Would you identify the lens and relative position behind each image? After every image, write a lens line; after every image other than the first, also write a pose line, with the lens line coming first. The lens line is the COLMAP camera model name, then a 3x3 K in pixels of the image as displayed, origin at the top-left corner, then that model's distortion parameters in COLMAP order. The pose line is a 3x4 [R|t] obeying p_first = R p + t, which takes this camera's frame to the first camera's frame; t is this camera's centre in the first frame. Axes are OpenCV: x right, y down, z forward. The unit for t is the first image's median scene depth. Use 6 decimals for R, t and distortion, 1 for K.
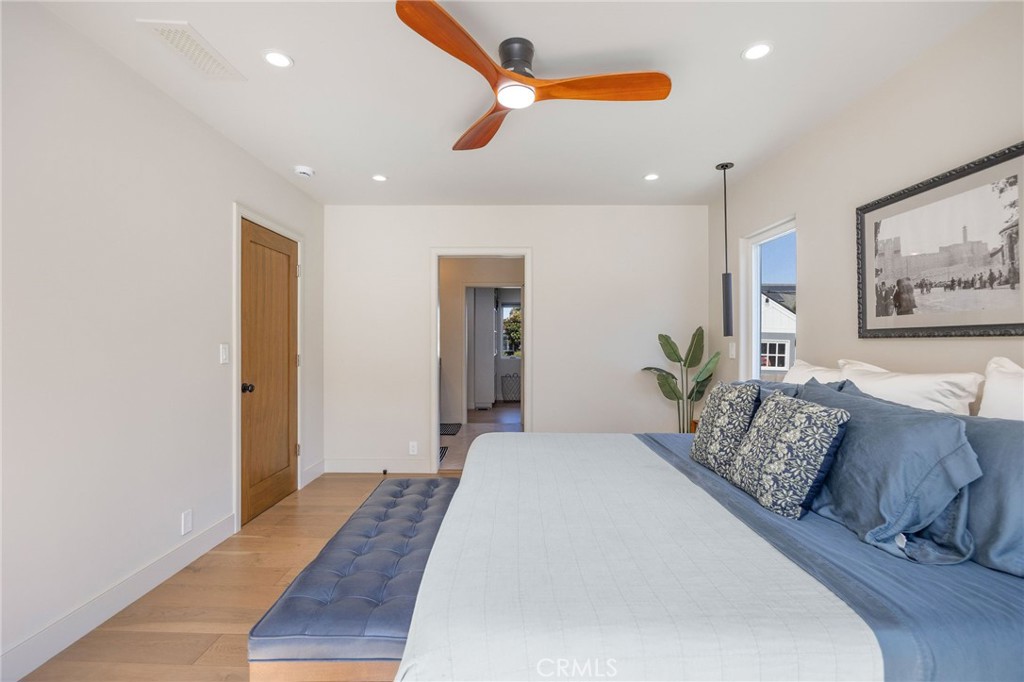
lens RADIAL K [[490.7, 0, 512.0], [0, 490.7, 341.0], [0, 0, 1]] dist [-0.017390, 0.000518]
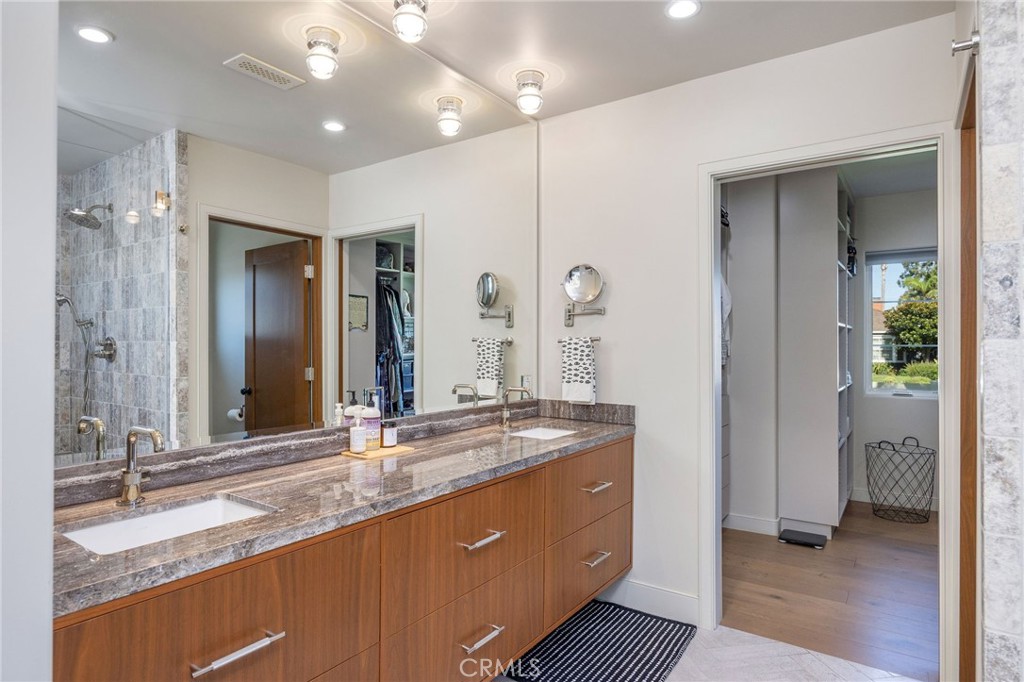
lens RADIAL K [[580.6, 0, 512.0], [0, 580.6, 341.0], [0, 0, 1]] dist [0.004140, 0.000672]
pose [[0.830294, -0.005378, -0.557300, 0.002011], [0.001652, 0.999973, -0.007190, -0.004384], [0.557324, 0.005049, 0.830280, 0.439894]]
